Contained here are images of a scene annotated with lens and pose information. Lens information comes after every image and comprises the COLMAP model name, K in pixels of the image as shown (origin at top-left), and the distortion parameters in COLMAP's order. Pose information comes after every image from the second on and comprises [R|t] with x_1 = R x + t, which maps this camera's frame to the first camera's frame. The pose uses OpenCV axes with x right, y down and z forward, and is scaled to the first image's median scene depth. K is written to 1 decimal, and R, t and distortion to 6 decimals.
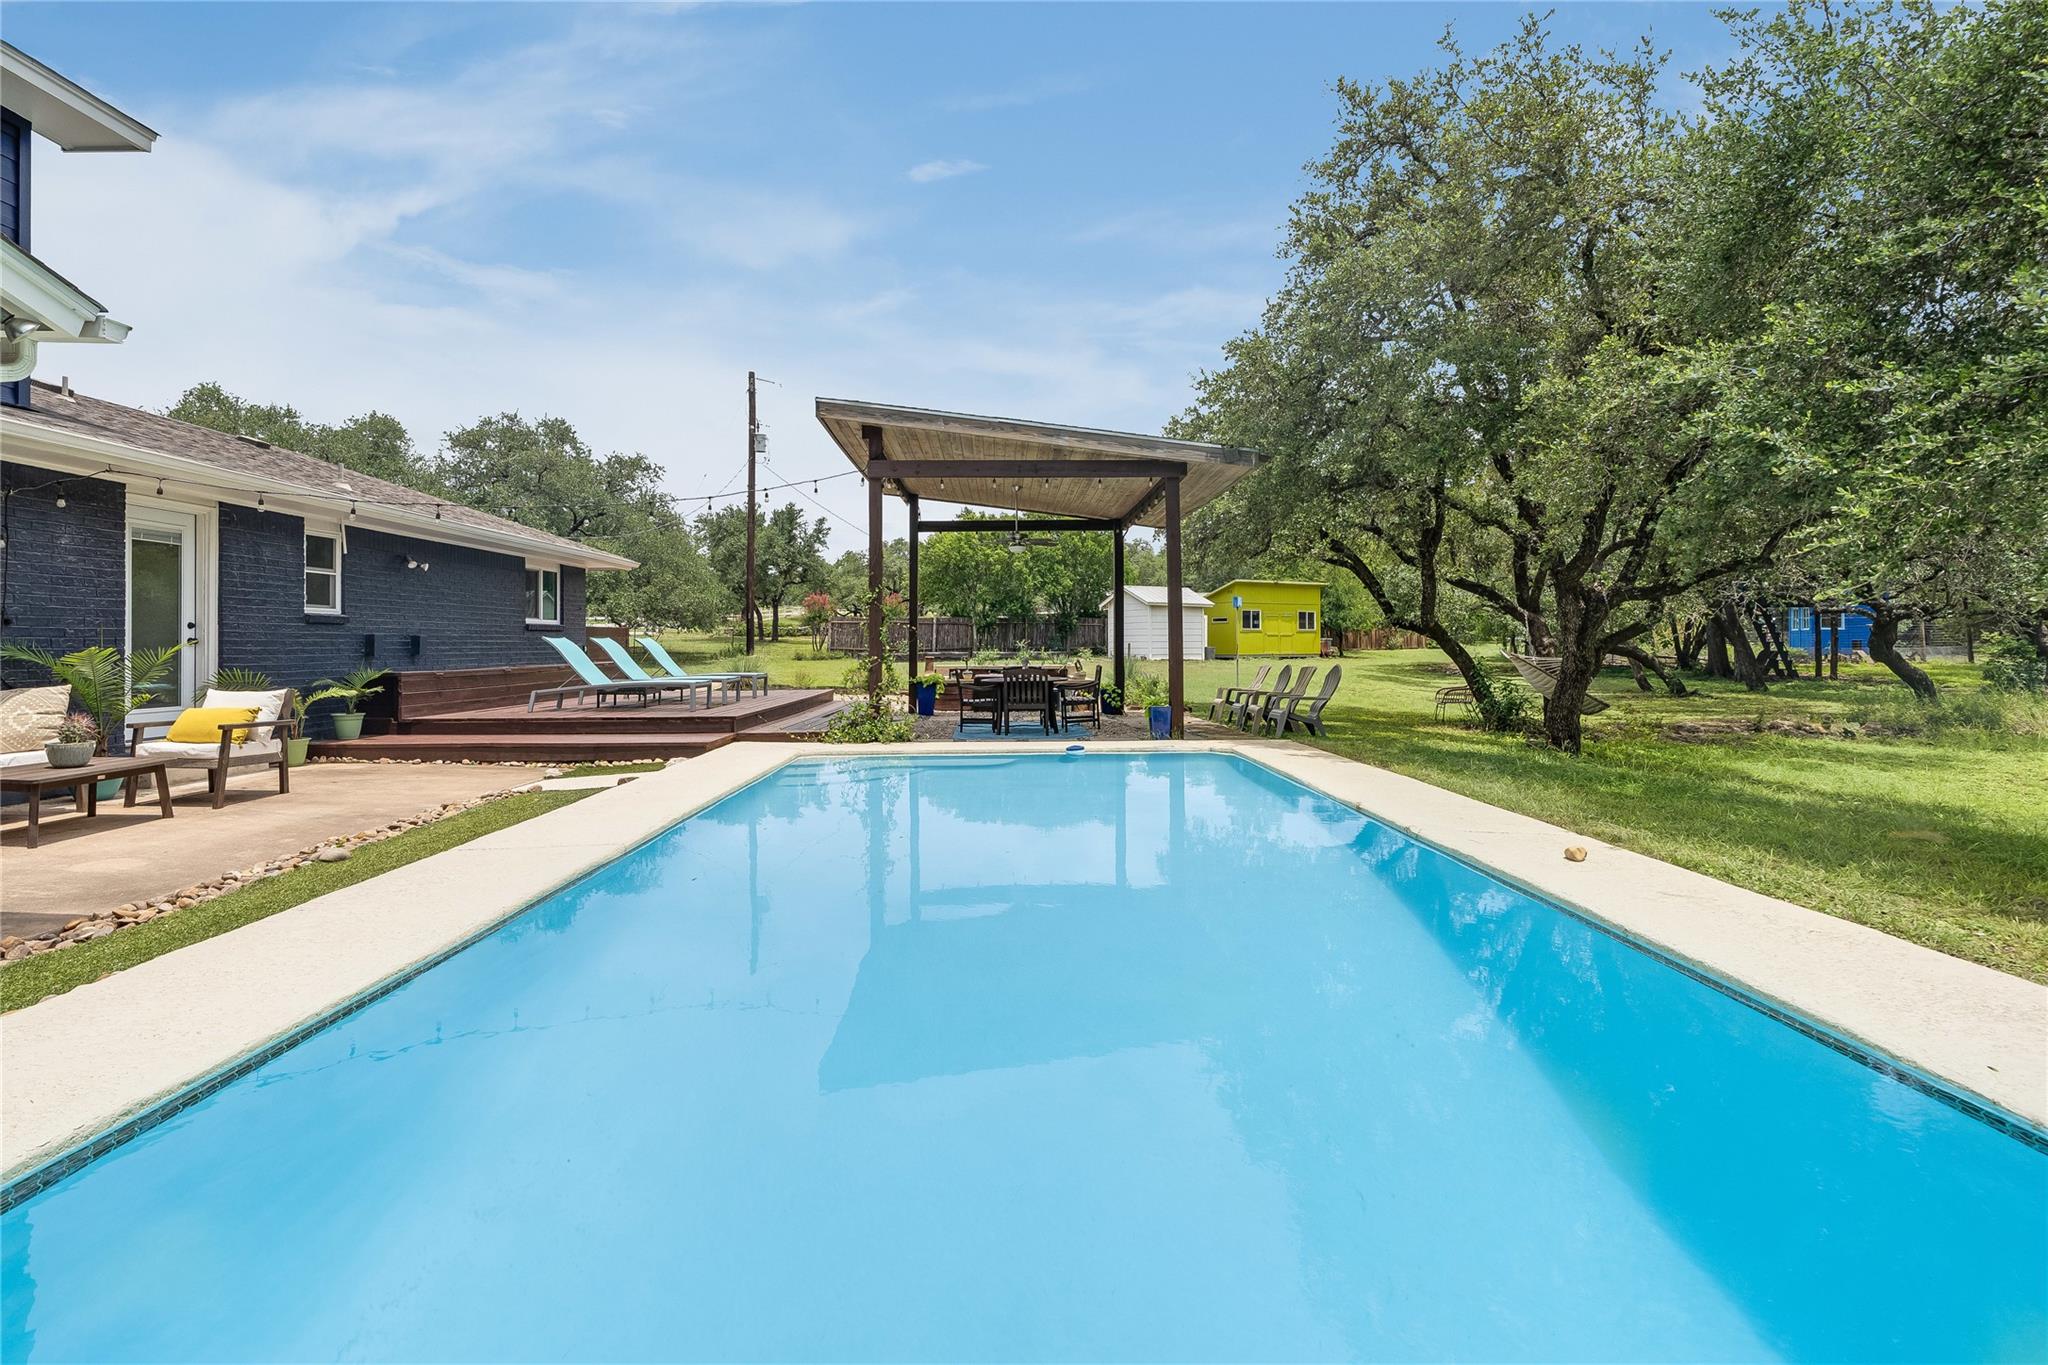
lens RADIAL K [[953.2, 0, 1024.2], [0, 953.2, 625.6], [0, 0, 1]] dist [0.000329, 0.000626]
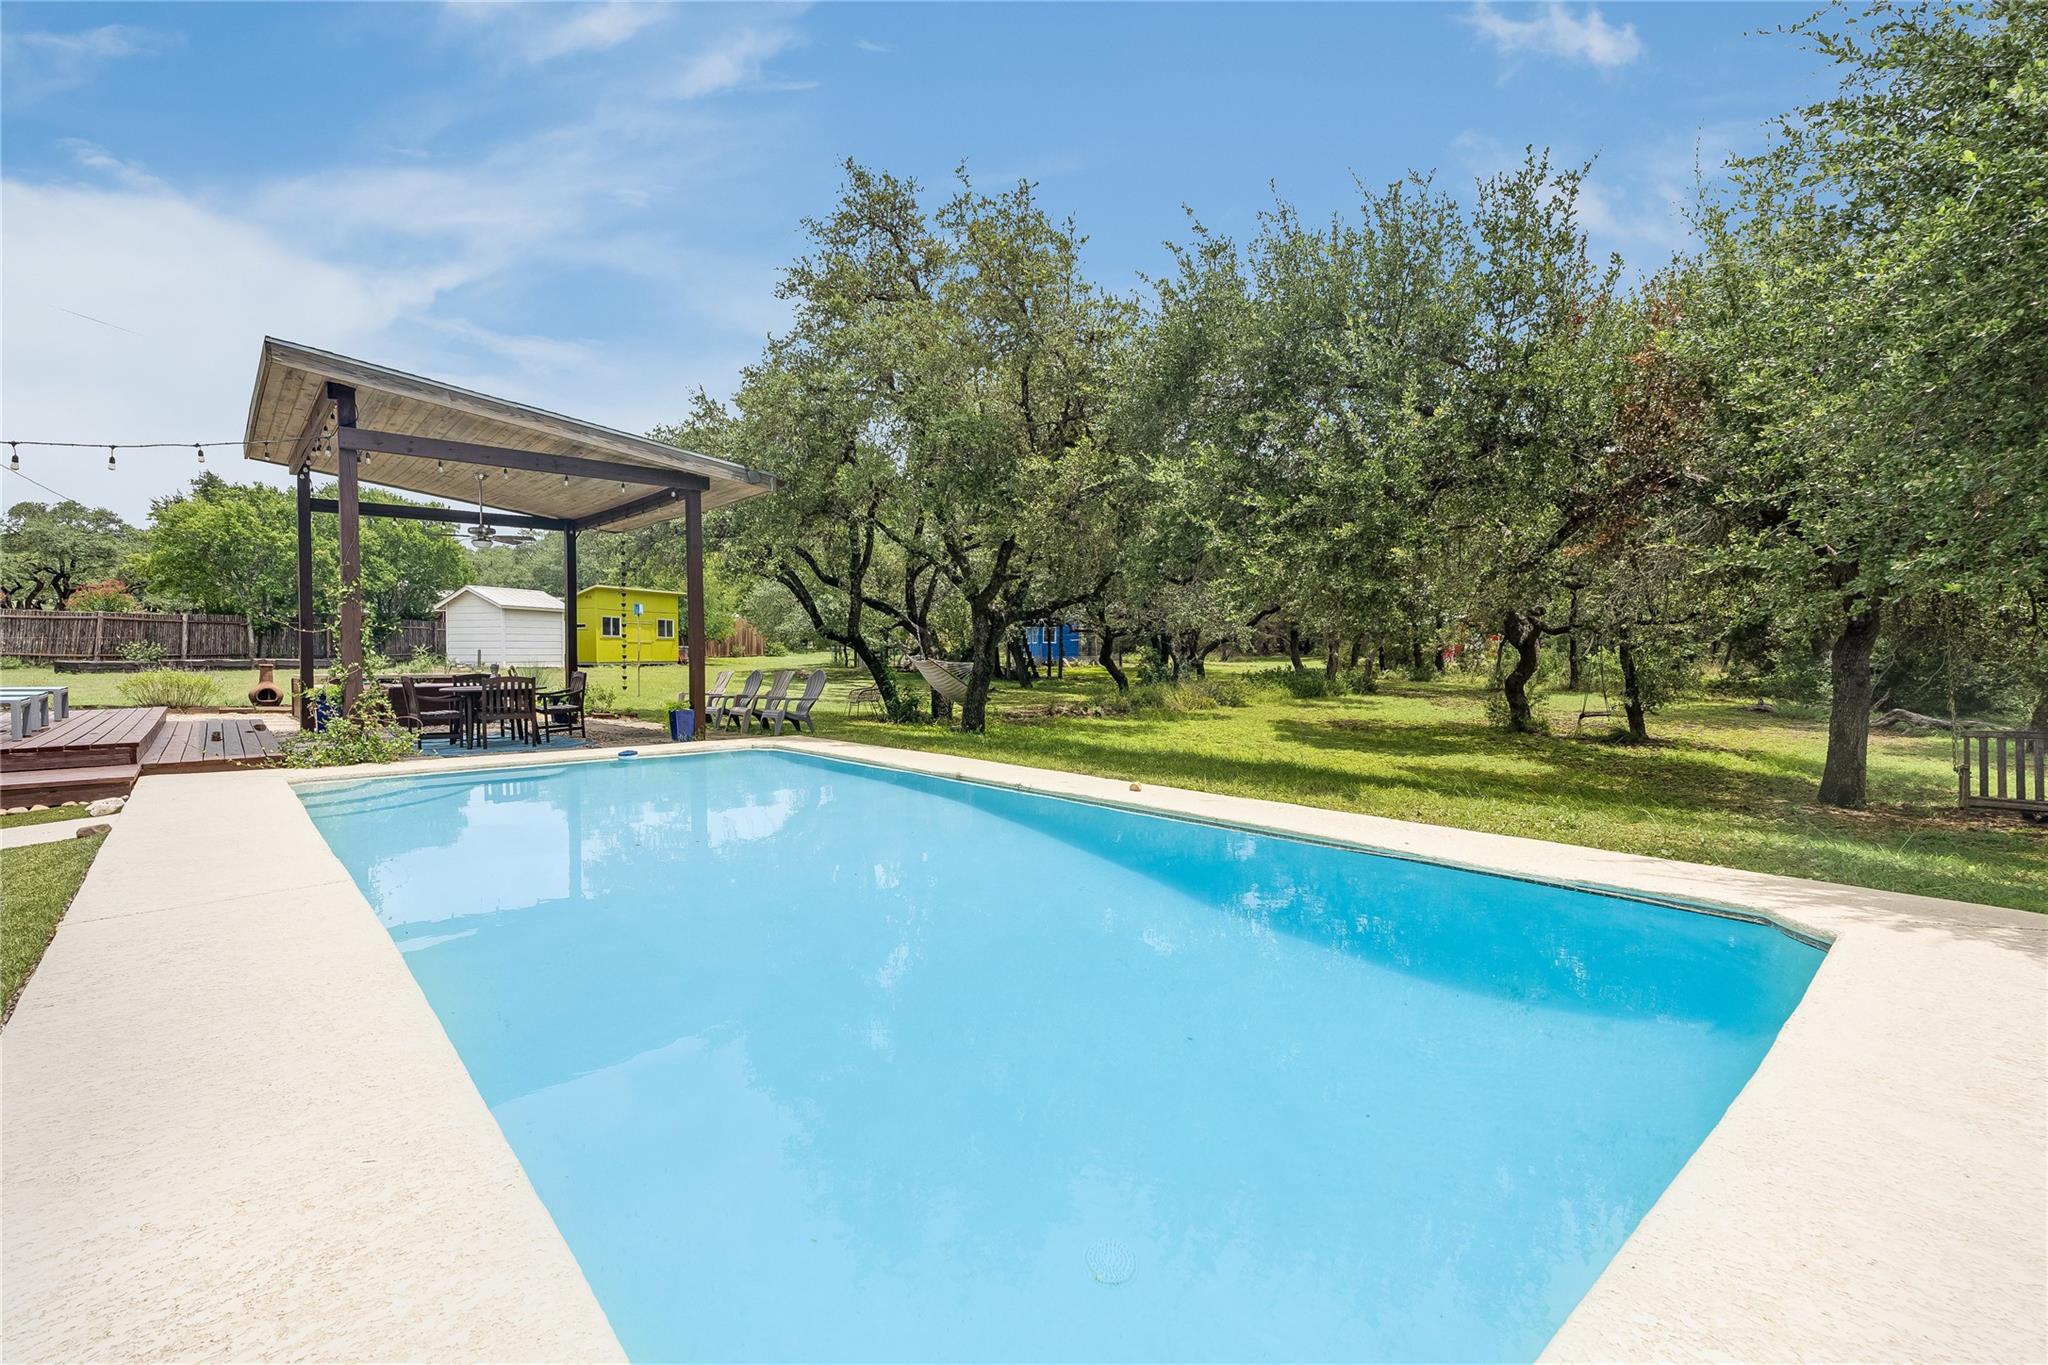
lens RADIAL K [[932.0, 0, 1009.4], [0, 932.0, 680.3], [0, 0, 1]] dist [-0.000034, 0.000444]
pose [[0.759028, -0.014569, 0.650895, -0.205292], [-0.017514, 0.998931, 0.042782, 0.001985], [-0.650822, -0.043873, 0.757962, -0.002031]]
